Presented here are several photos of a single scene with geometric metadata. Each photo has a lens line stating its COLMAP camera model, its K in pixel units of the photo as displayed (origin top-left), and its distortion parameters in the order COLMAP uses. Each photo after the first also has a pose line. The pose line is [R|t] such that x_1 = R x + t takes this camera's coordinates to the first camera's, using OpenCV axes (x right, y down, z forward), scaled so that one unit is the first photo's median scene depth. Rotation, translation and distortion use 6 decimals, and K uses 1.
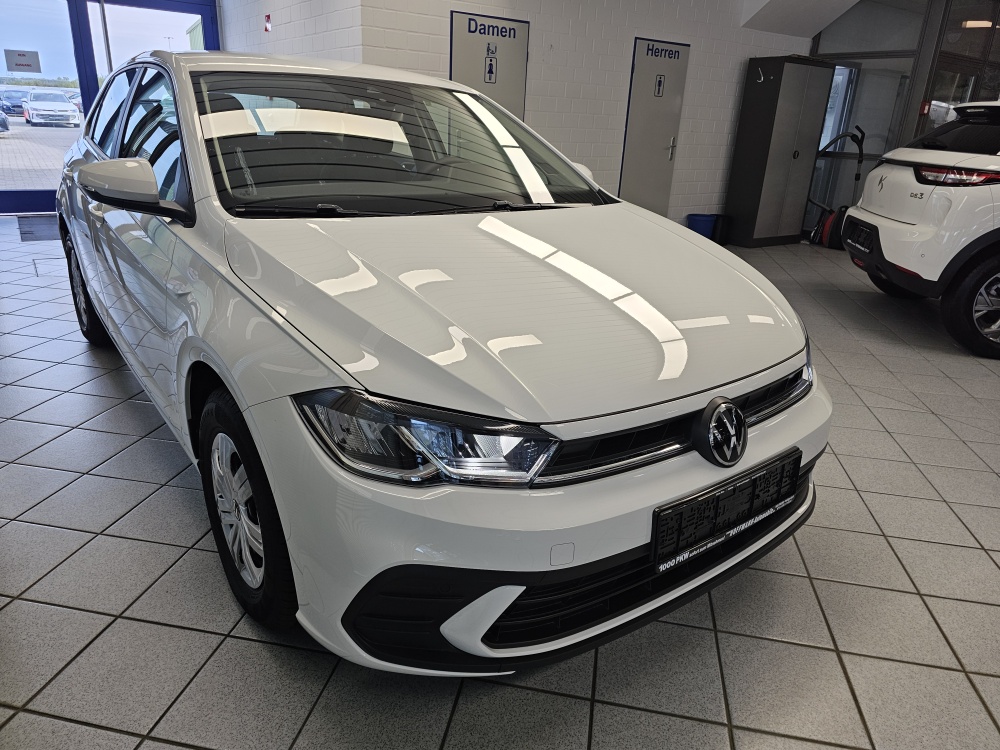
lens RADIAL K [[671.9, 0, 500.0], [0, 671.9, 375.0], [0, 0, 1]] dist [0.065878, -0.081841]
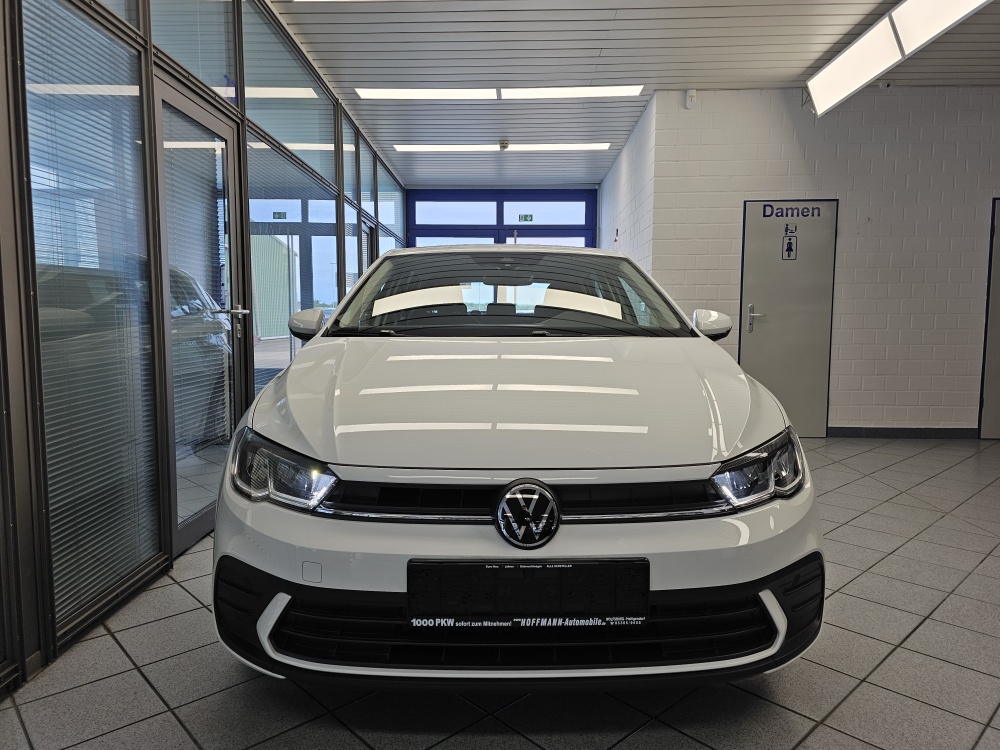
lens RADIAL K [[671.9, 0, 500.0], [0, 671.9, 375.0], [0, 0, 1]] dist [0.065878, -0.081841]
pose [[0.803293, 0.004613, -0.595567, 0.247003], [-0.174050, 0.958136, -0.227335, 0.033561], [0.569585, 0.286275, 0.770467, 0.038434]]
